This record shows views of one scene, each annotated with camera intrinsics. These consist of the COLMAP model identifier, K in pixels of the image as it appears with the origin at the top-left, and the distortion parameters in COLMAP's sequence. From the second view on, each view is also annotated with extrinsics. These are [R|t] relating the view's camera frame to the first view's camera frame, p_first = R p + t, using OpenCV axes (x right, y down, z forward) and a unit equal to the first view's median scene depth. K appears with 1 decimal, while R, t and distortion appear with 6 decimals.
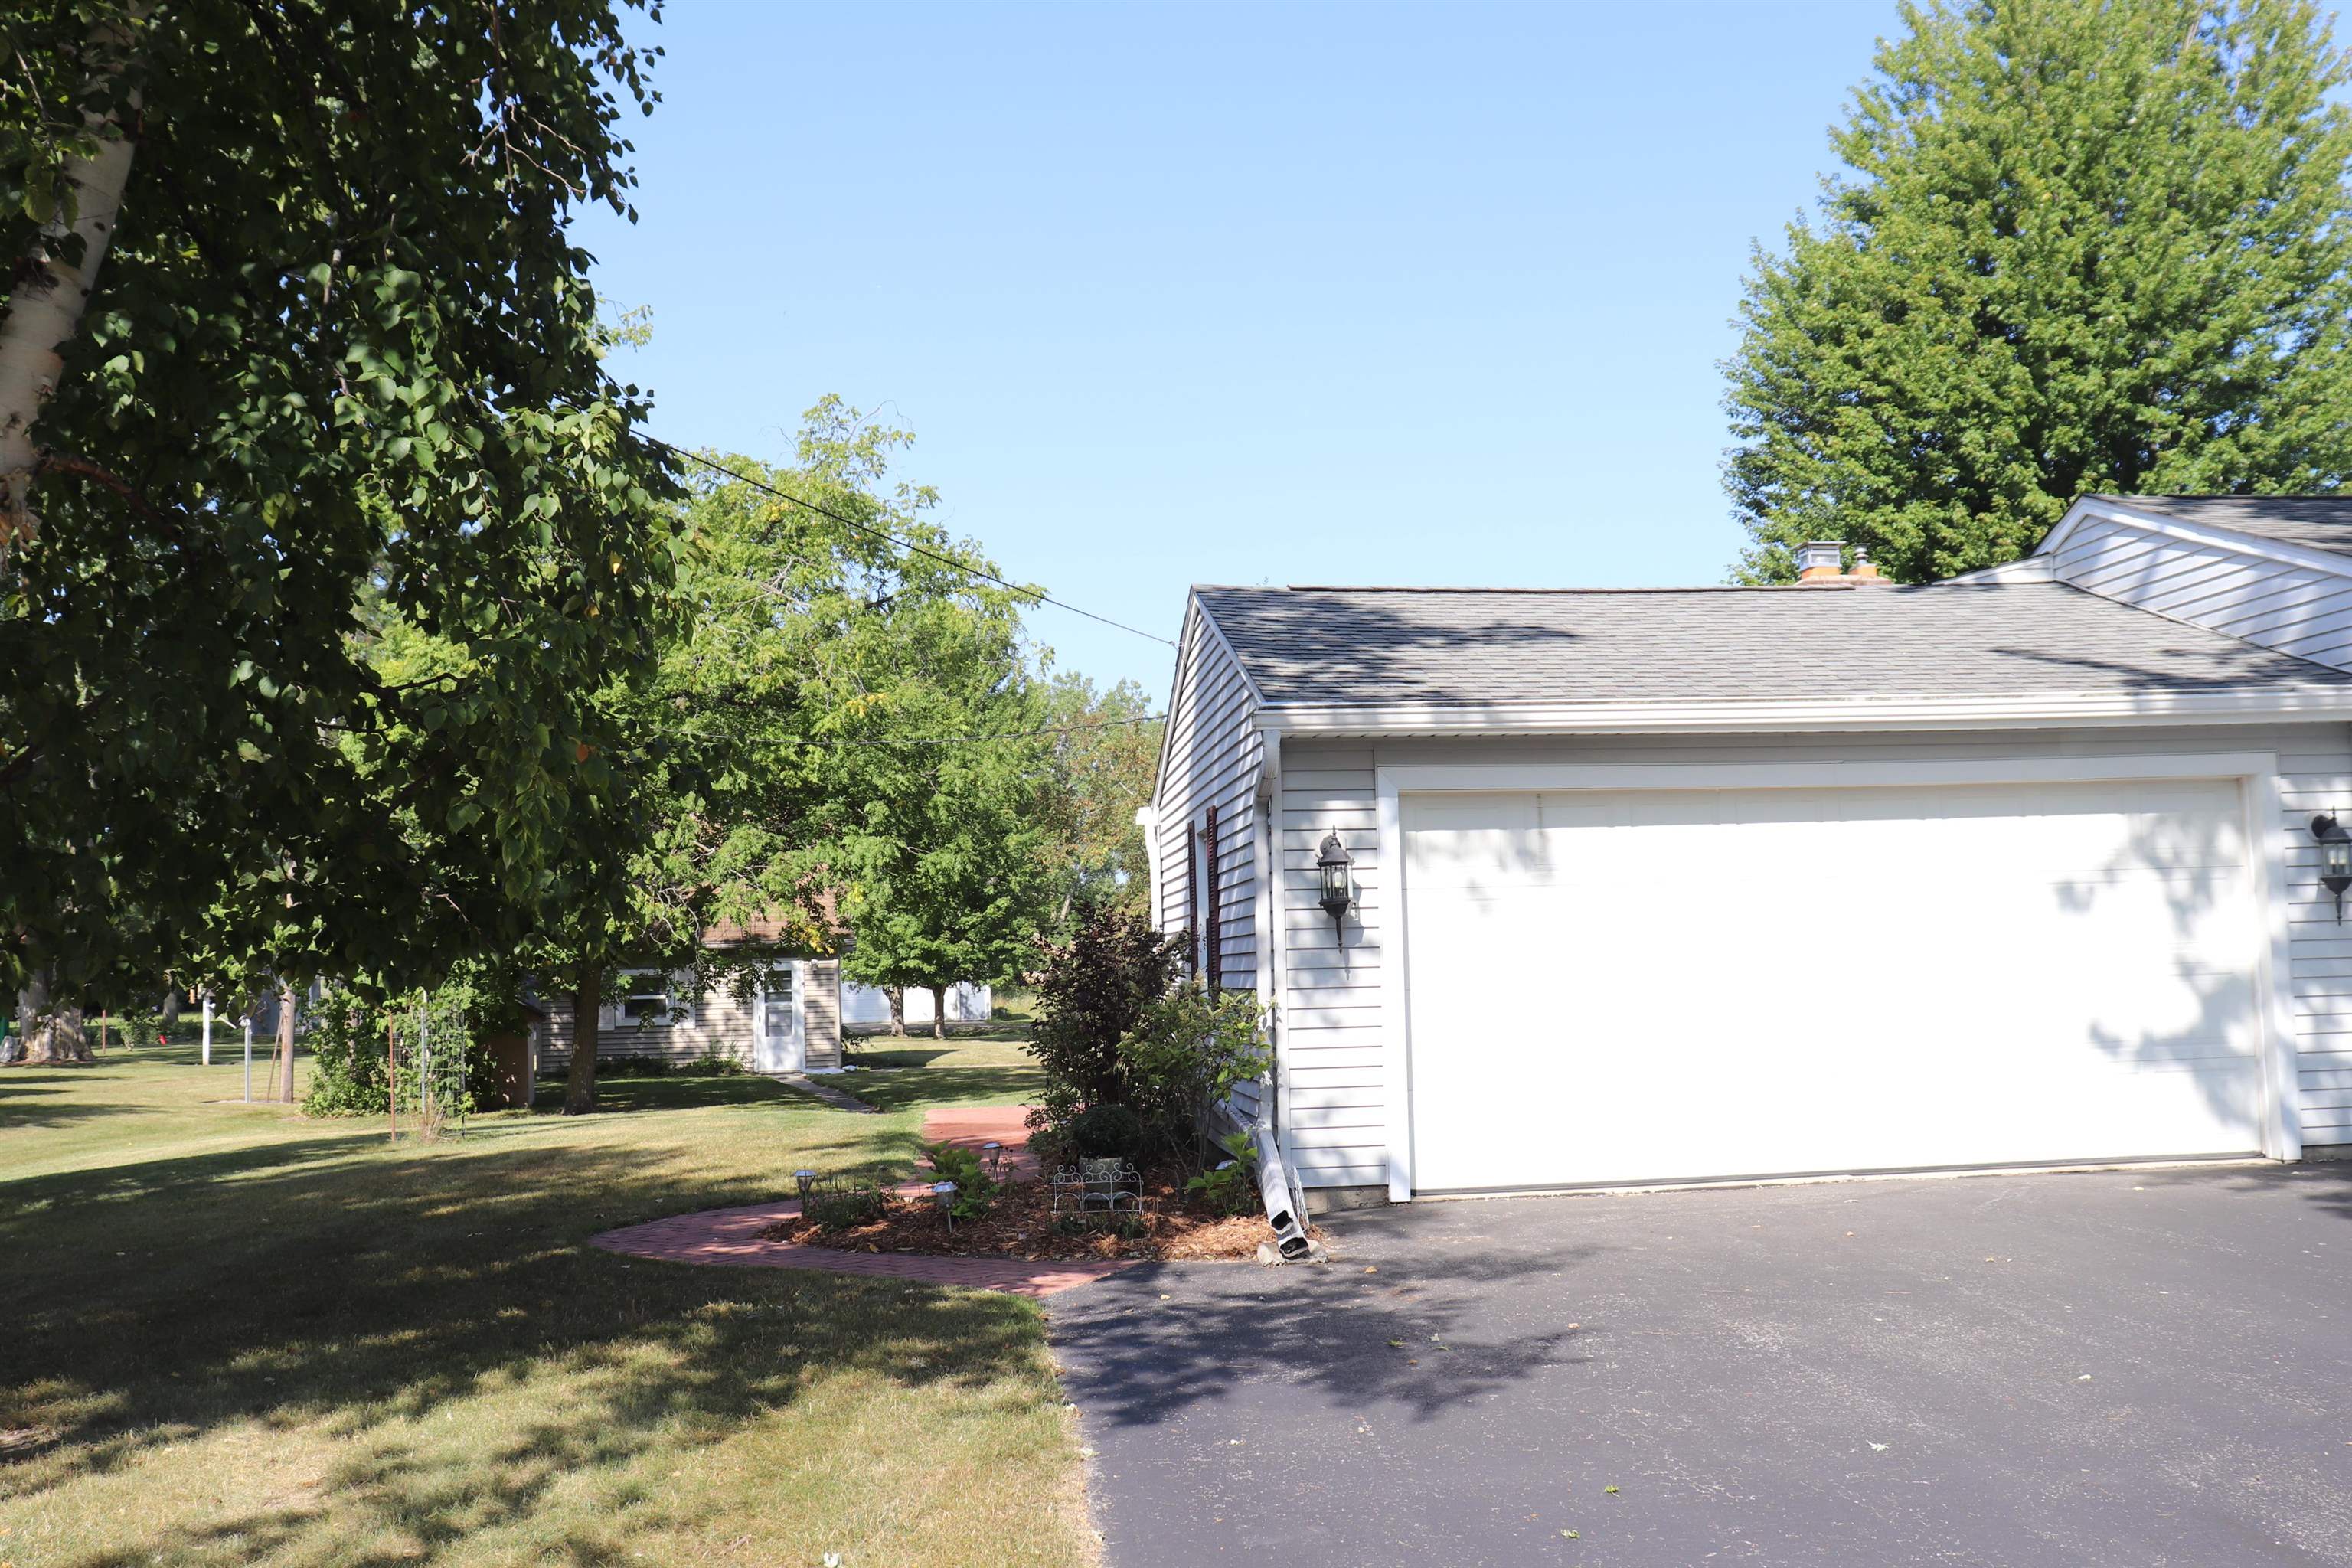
lens RADIAL K [[2271.8, 0, 1184.3], [0, 2271.8, 789.6], [0, 0, 1]] dist [-0.138698, 0.203485]
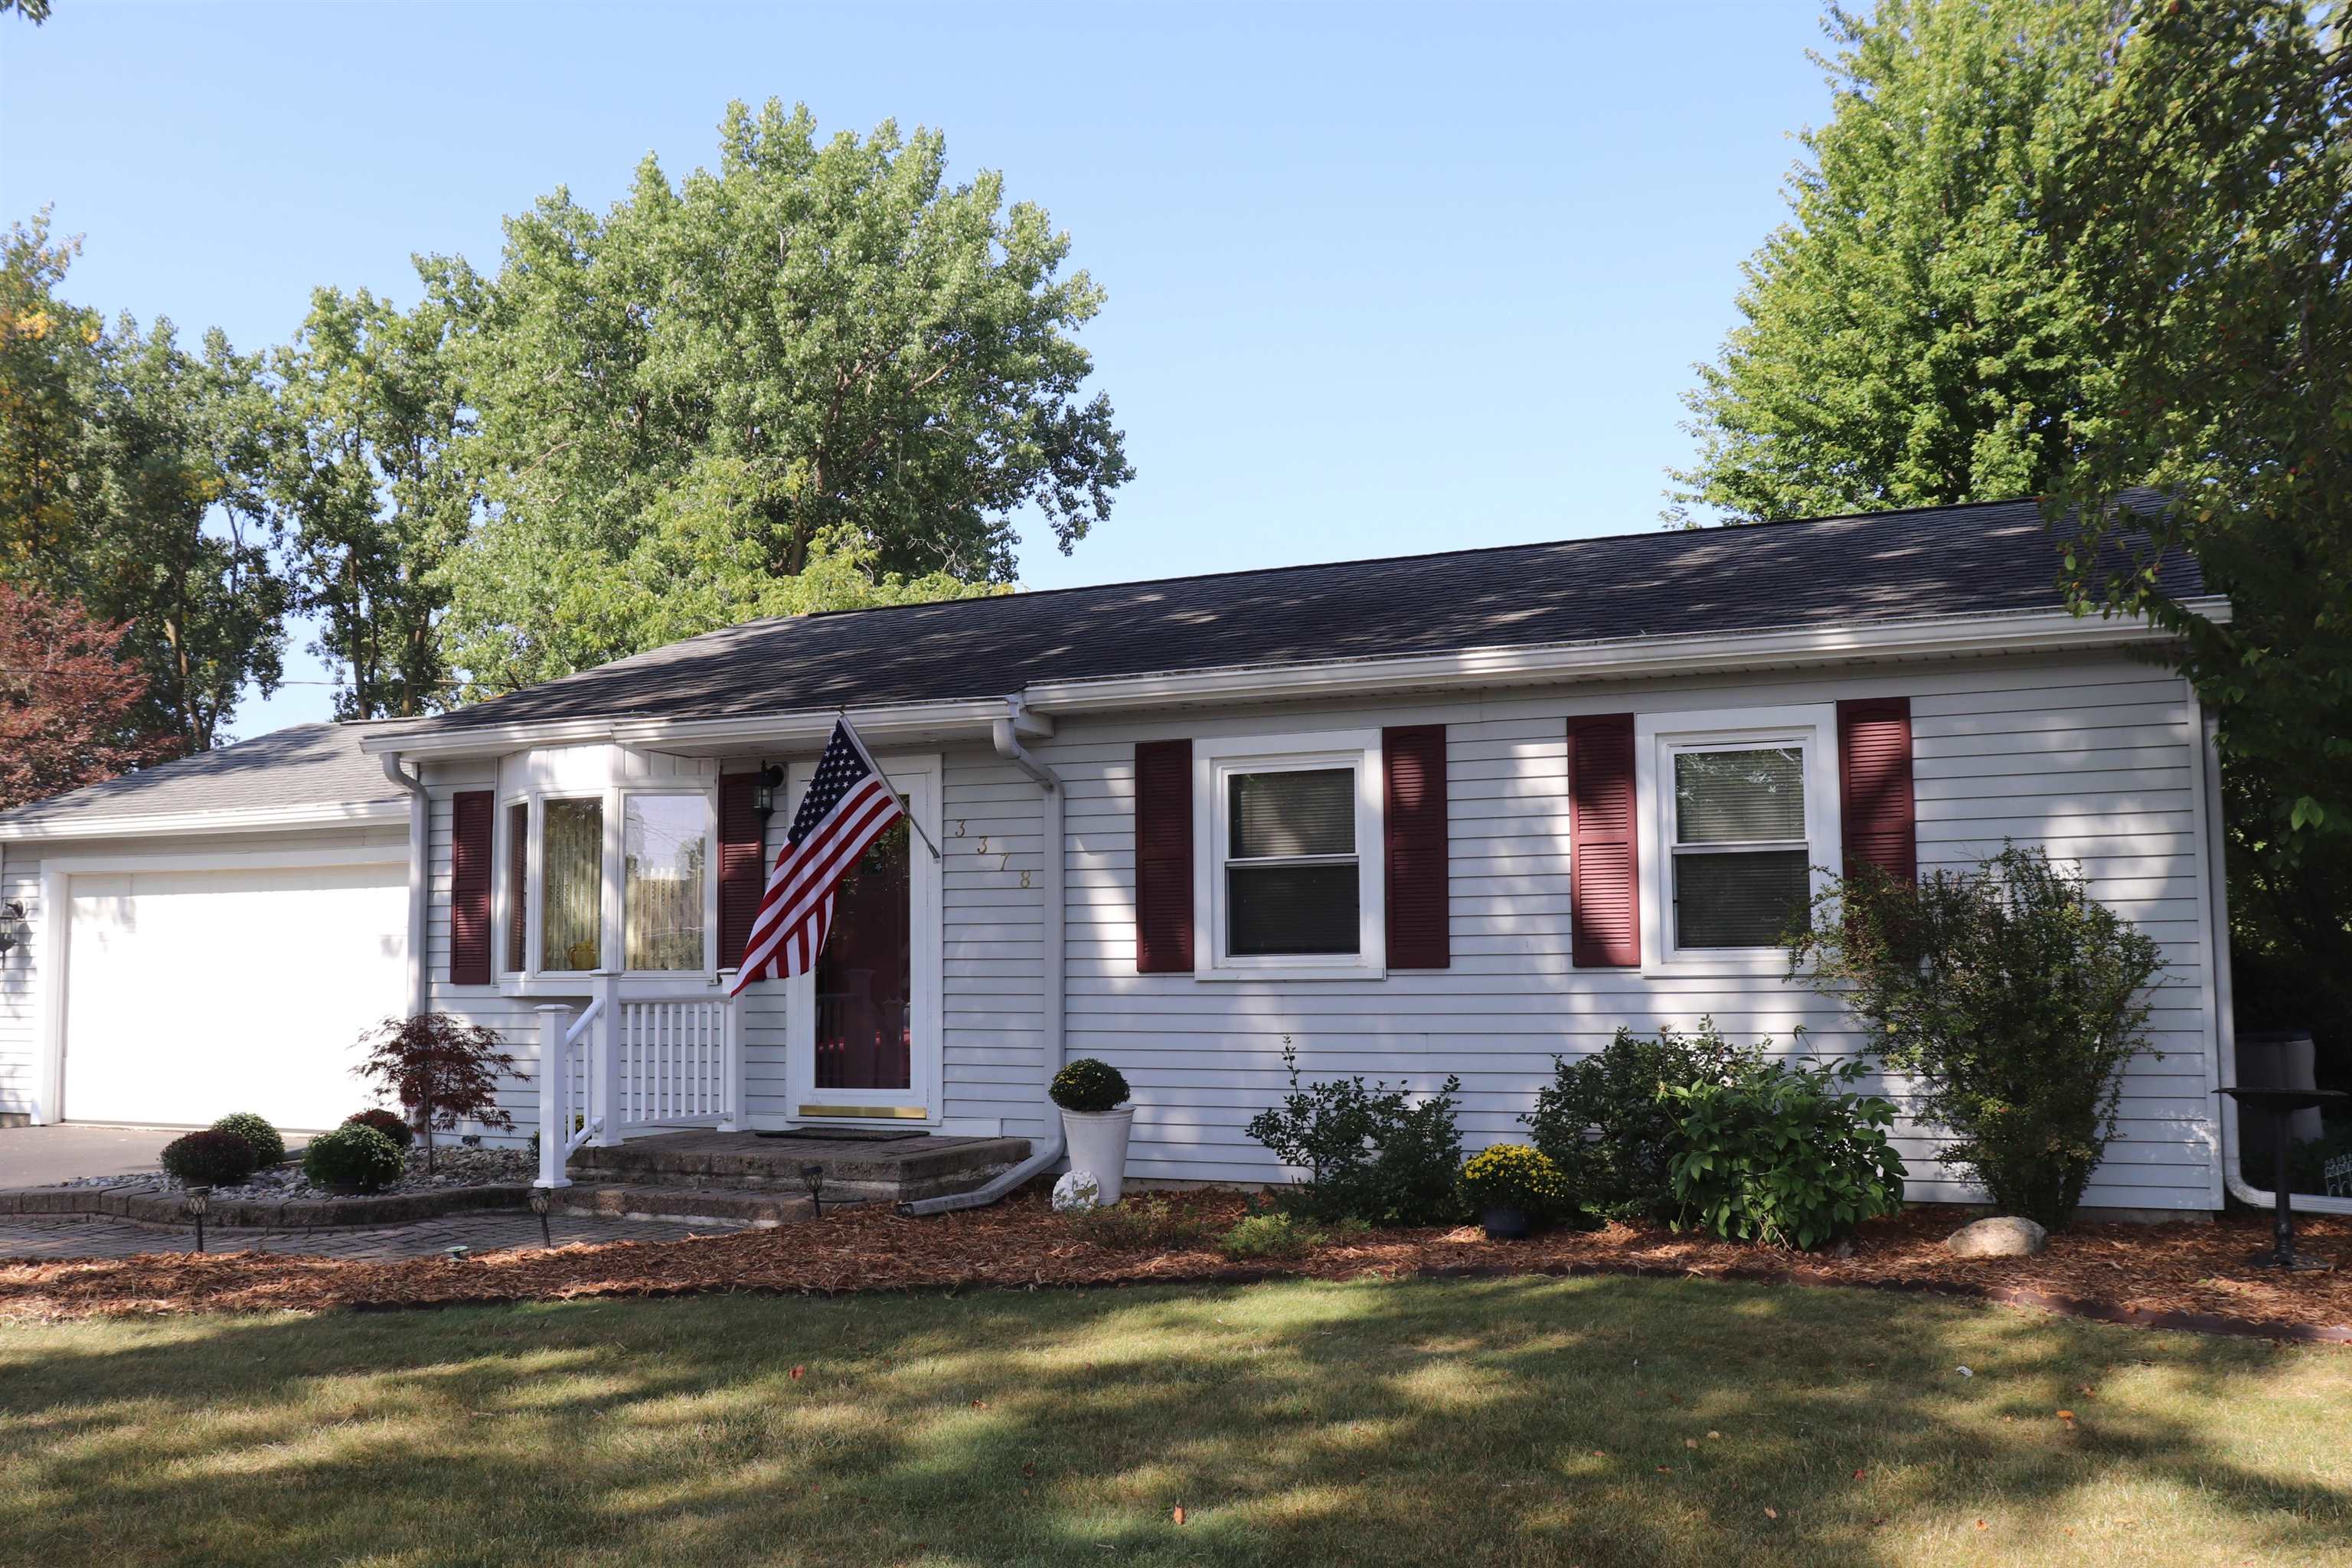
lens RADIAL K [[2144.9, 0, 1176.0], [0, 2144.9, 784.0], [0, 0, 1]] dist [-0.067030, -0.000806]
pose [[0.858595, -0.024724, -0.512058, 1.302570], [0.029450, 0.999566, 0.001119, -0.034801], [0.511808, -0.016041, 0.858950, 0.097559]]
